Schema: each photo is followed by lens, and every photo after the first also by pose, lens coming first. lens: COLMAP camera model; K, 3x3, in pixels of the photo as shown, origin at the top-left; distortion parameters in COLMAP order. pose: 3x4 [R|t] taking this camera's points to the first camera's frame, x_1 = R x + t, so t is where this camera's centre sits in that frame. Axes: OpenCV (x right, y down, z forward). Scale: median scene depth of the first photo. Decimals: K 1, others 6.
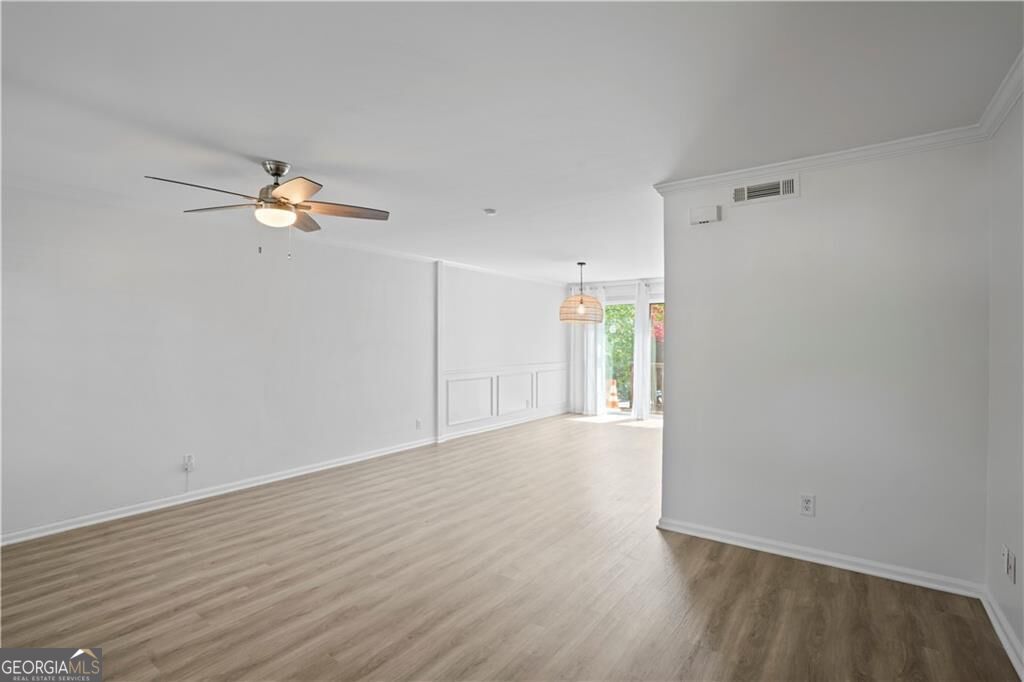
lens RADIAL K [[472.8, 0, 507.1], [0, 472.8, 342.0], [0, 0, 1]] dist [-0.048762, 0.005926]
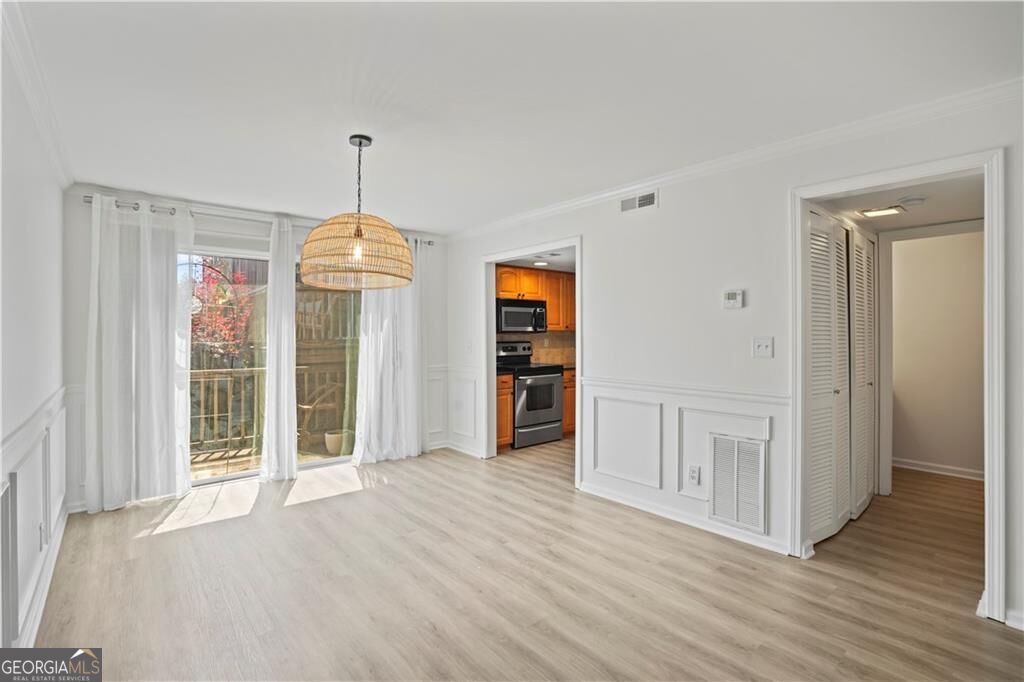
lens RADIAL K [[472.8, 0, 506.2], [0, 472.8, 345.4], [0, 0, 1]] dist [-0.048762, 0.005926]
pose [[0.247479, -0.023369, 0.968611, -0.463366], [-0.000399, 0.999707, 0.024221, 0.003233], [-0.968893, -0.006380, 0.247397, 1.764050]]
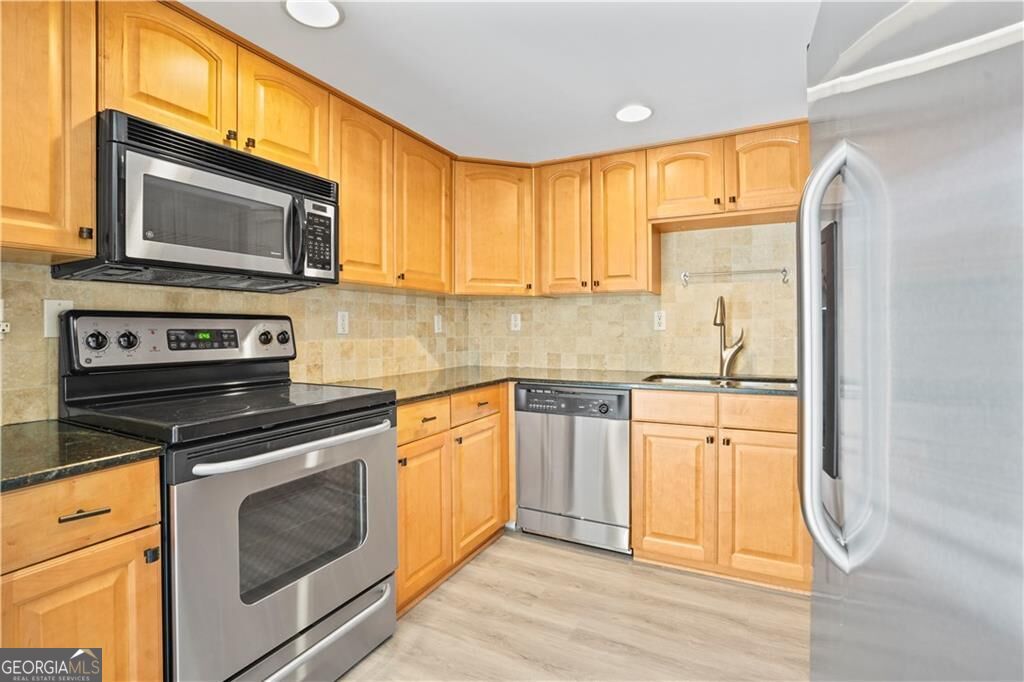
lens RADIAL K [[472.8, 0, 510.4], [0, 472.8, 335.1], [0, 0, 1]] dist [-0.048762, 0.005926]
pose [[-0.145007, -0.010082, 0.989379, 0.909716], [-0.000260, 0.999948, 0.010152, 0.057781], [-0.989431, 0.001215, -0.145002, 1.965984]]
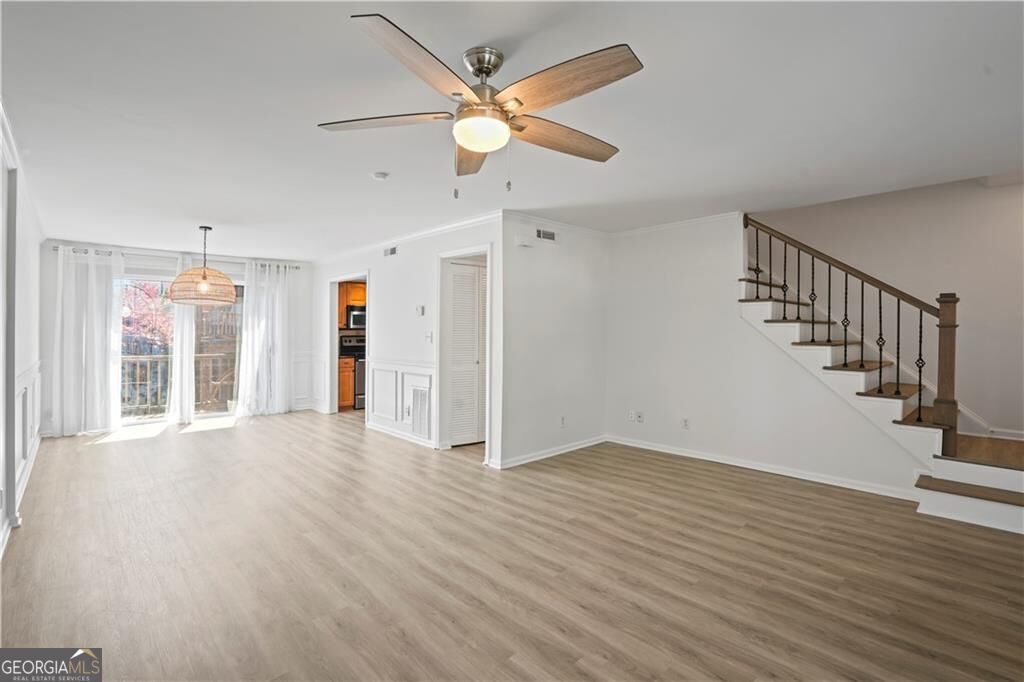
lens RADIAL K [[472.8, 0, 510.6], [0, 472.8, 337.9], [0, 0, 1]] dist [-0.048762, 0.005926]
pose [[0.190333, -0.014226, 0.981616, -1.115237], [-0.002371, 0.999885, 0.014951, 0.004488], [-0.981717, -0.005174, 0.190278, 0.826611]]
